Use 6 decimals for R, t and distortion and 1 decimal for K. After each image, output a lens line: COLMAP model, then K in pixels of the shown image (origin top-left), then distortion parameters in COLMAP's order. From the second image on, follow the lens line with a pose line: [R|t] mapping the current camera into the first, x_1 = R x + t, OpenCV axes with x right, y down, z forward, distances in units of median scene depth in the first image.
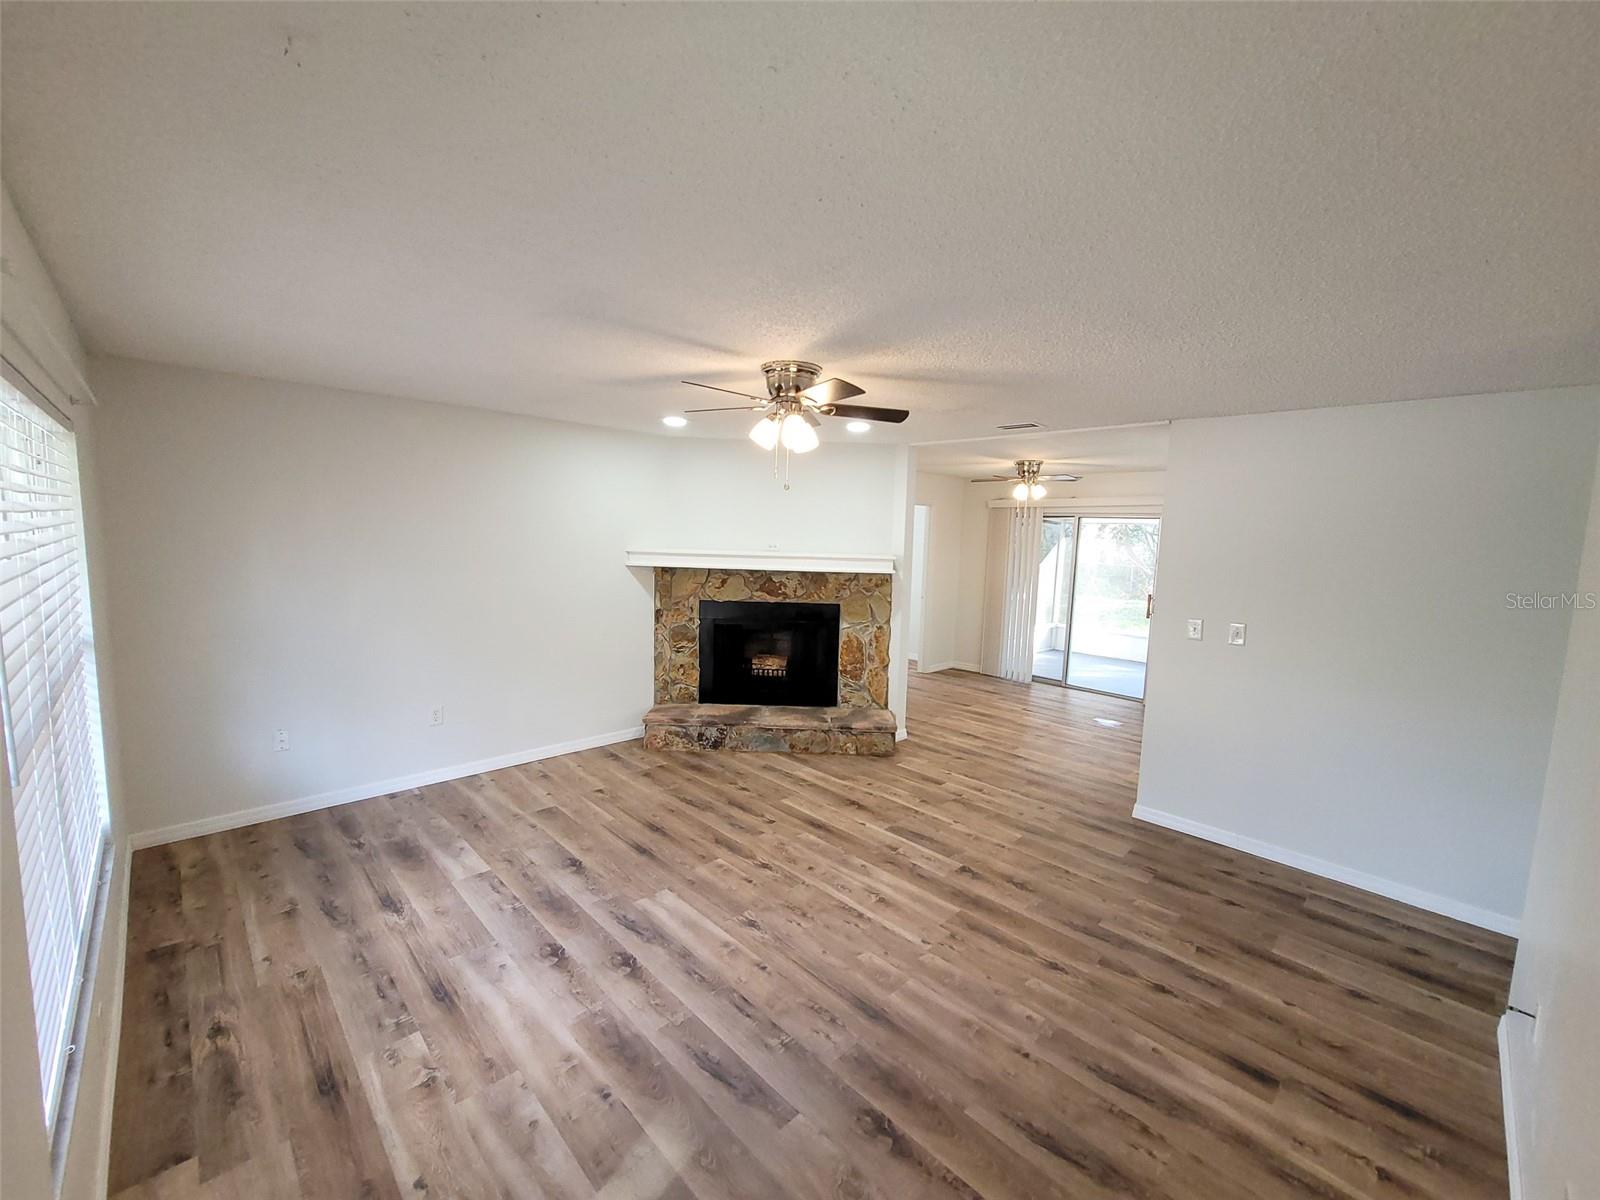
lens RADIAL K [[654.4, 0, 800.4], [0, 654.4, 606.3], [0, 0, 1]] dist [-0.002904, 0.001436]
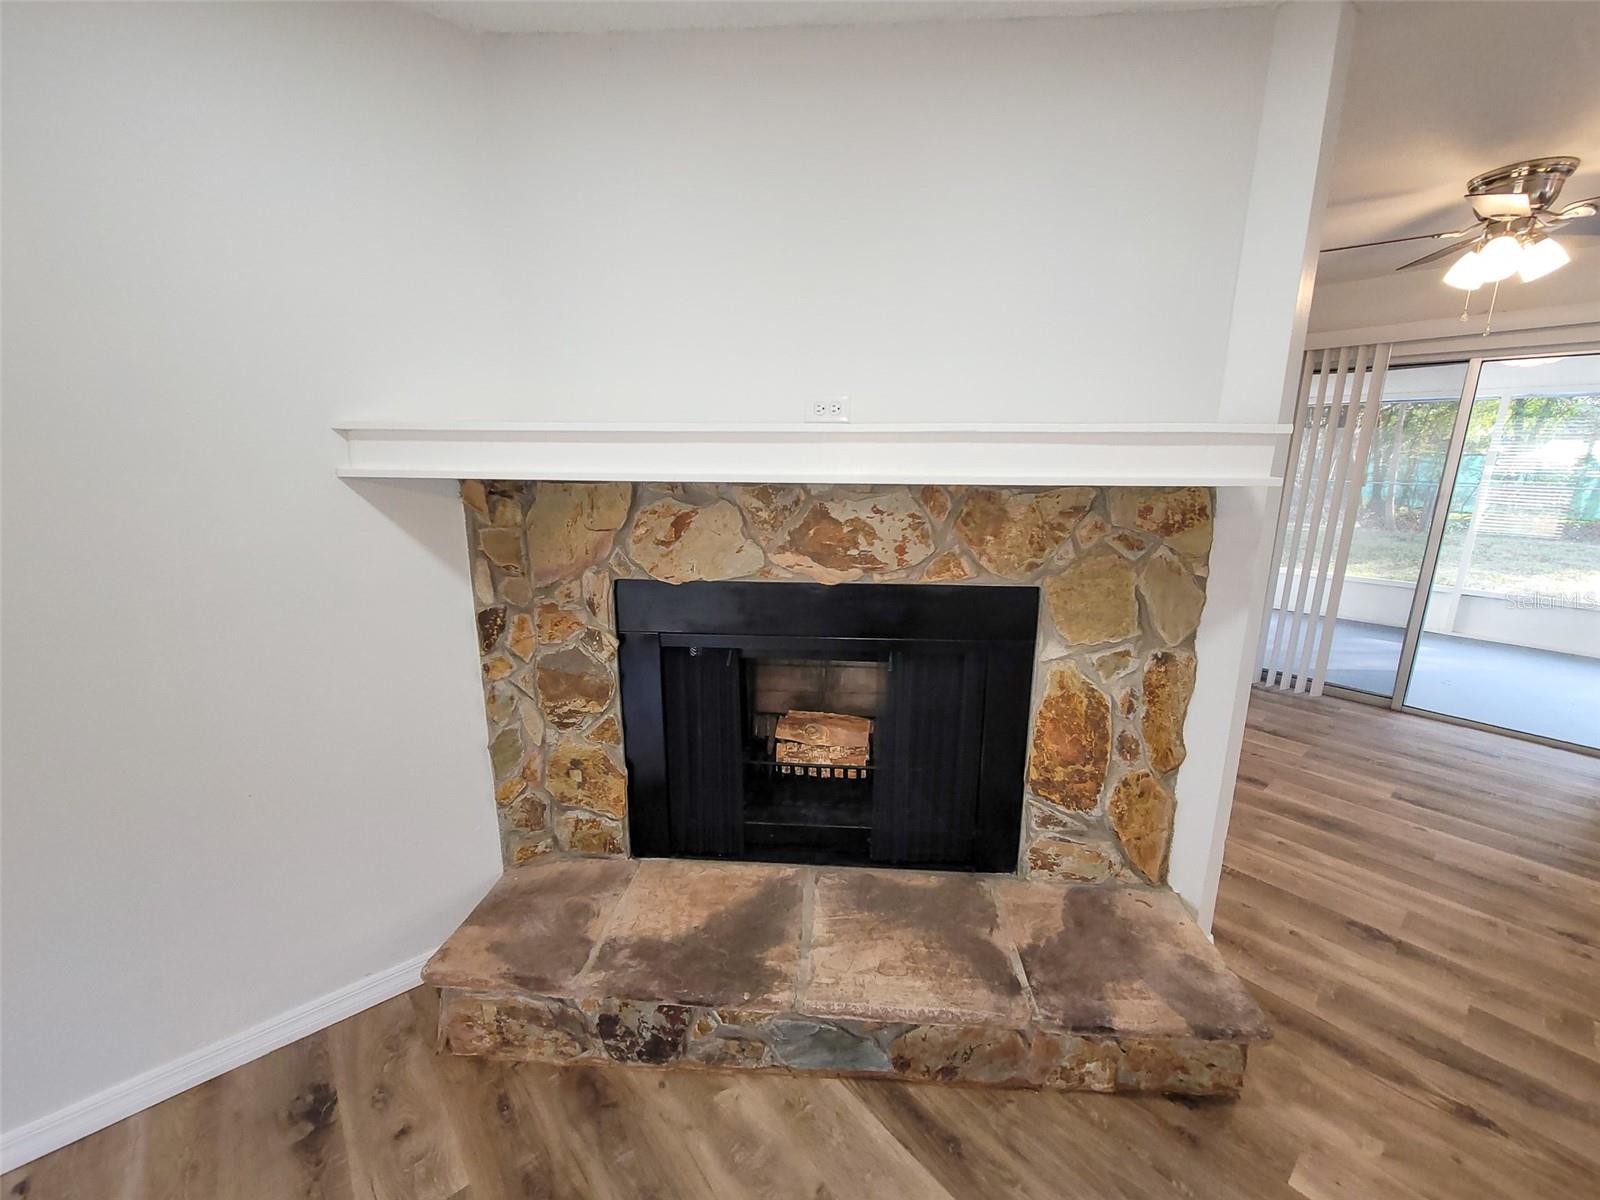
lens RADIAL K [[654.4, 0, 801.5], [0, 654.4, 604.0], [0, 0, 1]] dist [-0.002904, 0.001436]
pose [[0.997627, -0.007480, -0.068438, -0.034743], [0.015257, 0.993383, 0.113831, -0.033614], [0.067134, -0.114605, 0.991140, 0.672815]]
